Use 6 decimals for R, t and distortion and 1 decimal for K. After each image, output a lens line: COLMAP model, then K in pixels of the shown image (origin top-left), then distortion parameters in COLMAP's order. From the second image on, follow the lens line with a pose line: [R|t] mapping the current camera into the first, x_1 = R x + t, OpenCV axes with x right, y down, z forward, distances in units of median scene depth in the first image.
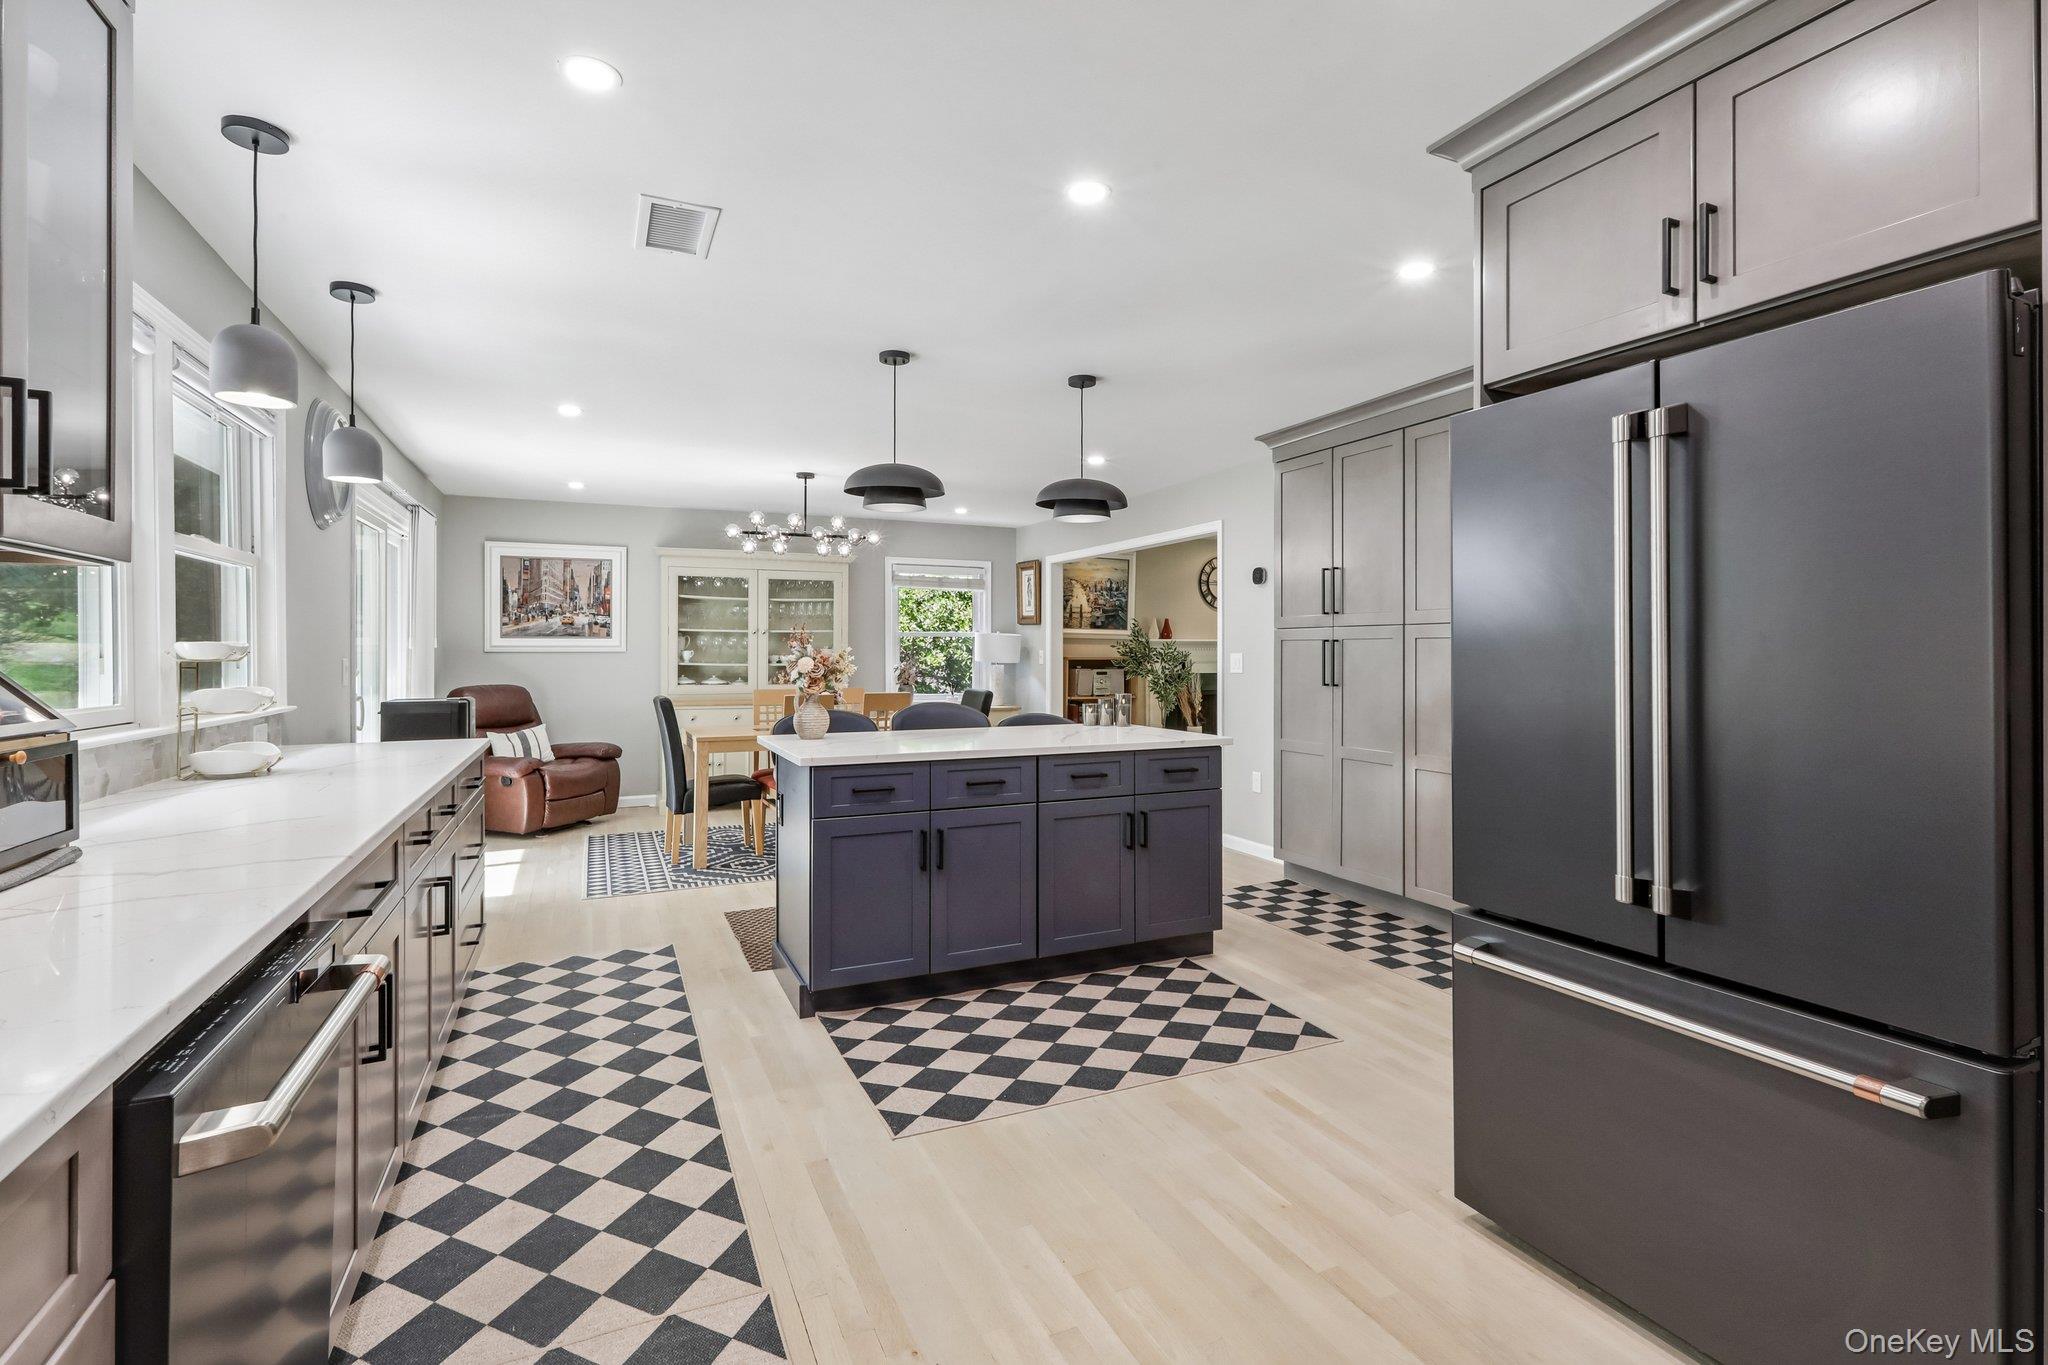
lens RADIAL K [[940.9, 0, 1024.2], [0, 940.9, 648.3], [0, 0, 1]] dist [0.000486, 0.000365]
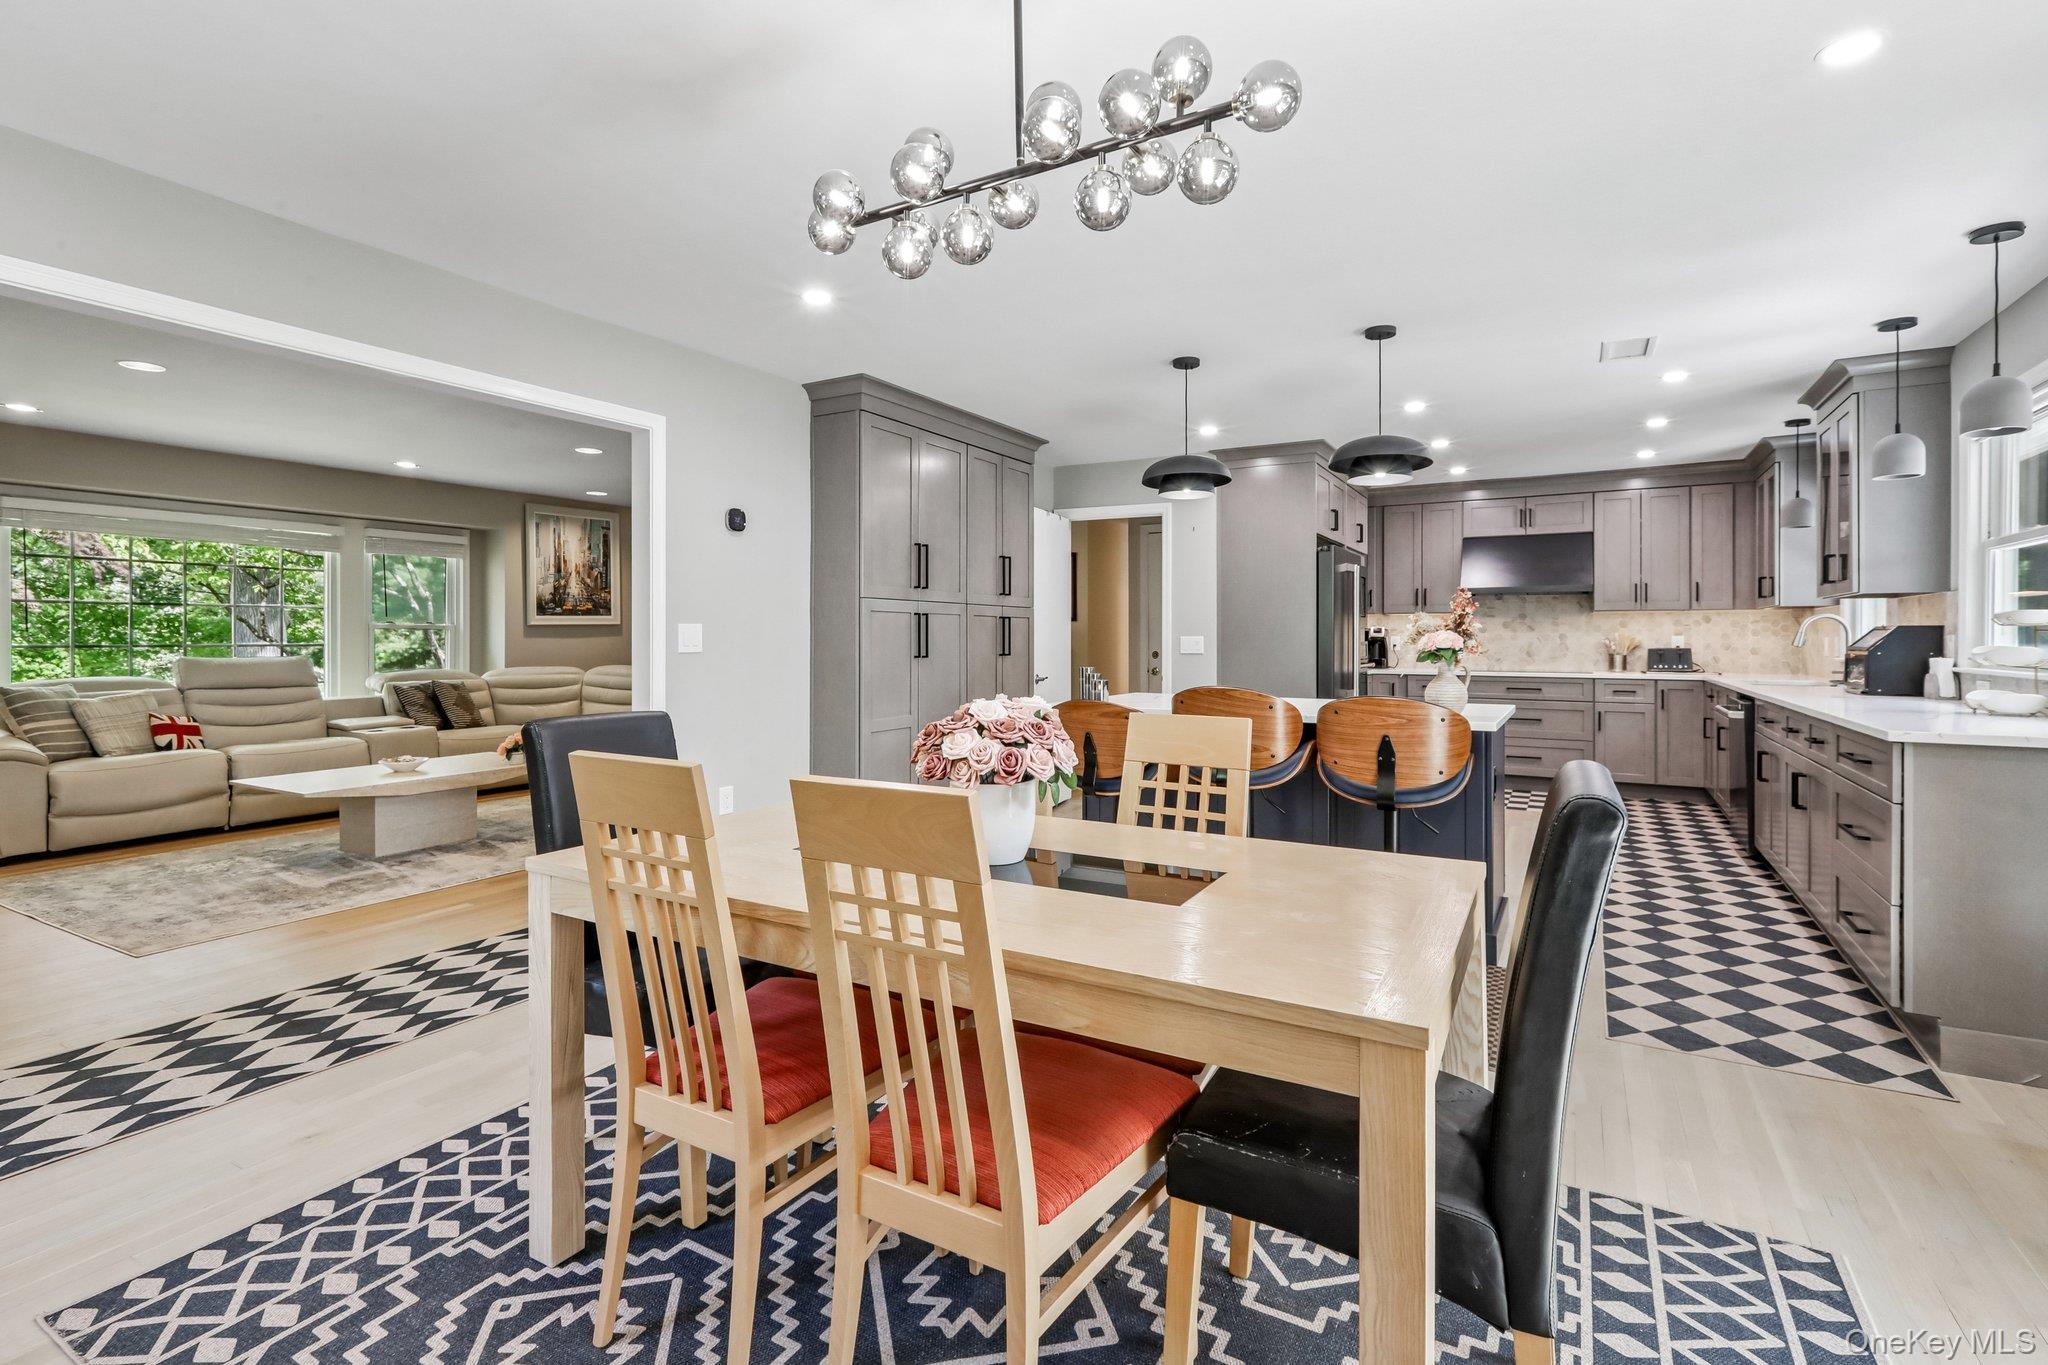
lens RADIAL K [[945.6, 0, 1030.4], [0, 945.6, 640.1], [0, 0, 1]] dist [0.000184, 0.001458]
pose [[-0.577174, -0.000087, 0.816621, -0.389486], [-0.003938, 0.999989, -0.002677, 0.014846], [-0.816611, -0.004761, -0.577168, 0.979250]]
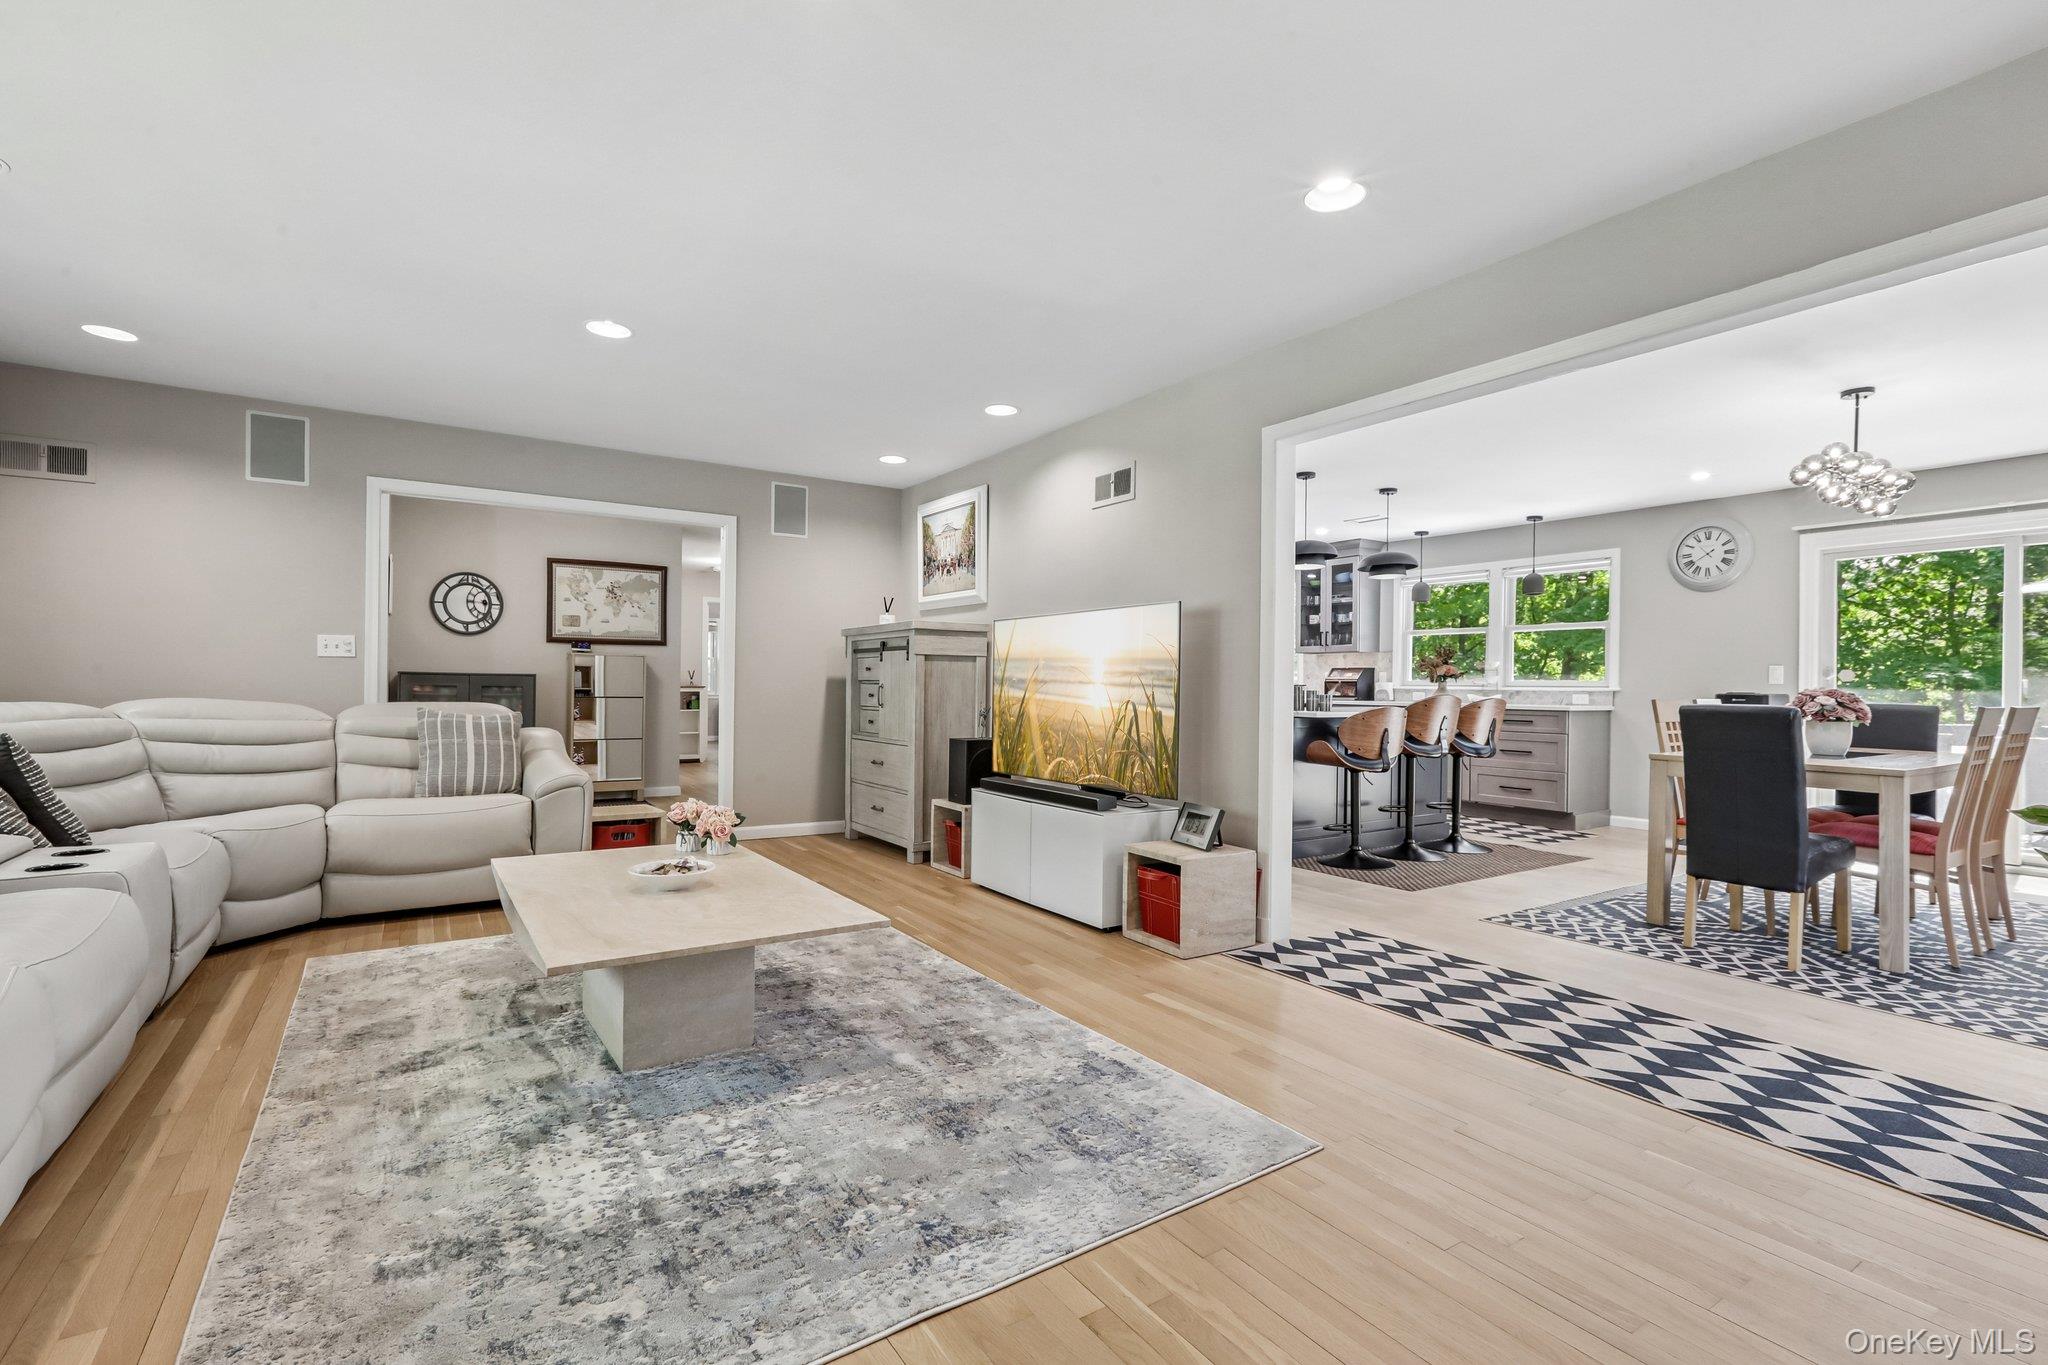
lens RADIAL K [[921.4, 0, 1030.7], [0, 921.4, 690.0], [0, 0, 1]] dist [-0.000066, 0.000417]
pose [[-0.988794, -0.008063, -0.149066, 0.399368], [-0.008290, 0.999965, 0.000902, 0.034284], [0.149053, 0.002128, -0.988827, 1.341212]]
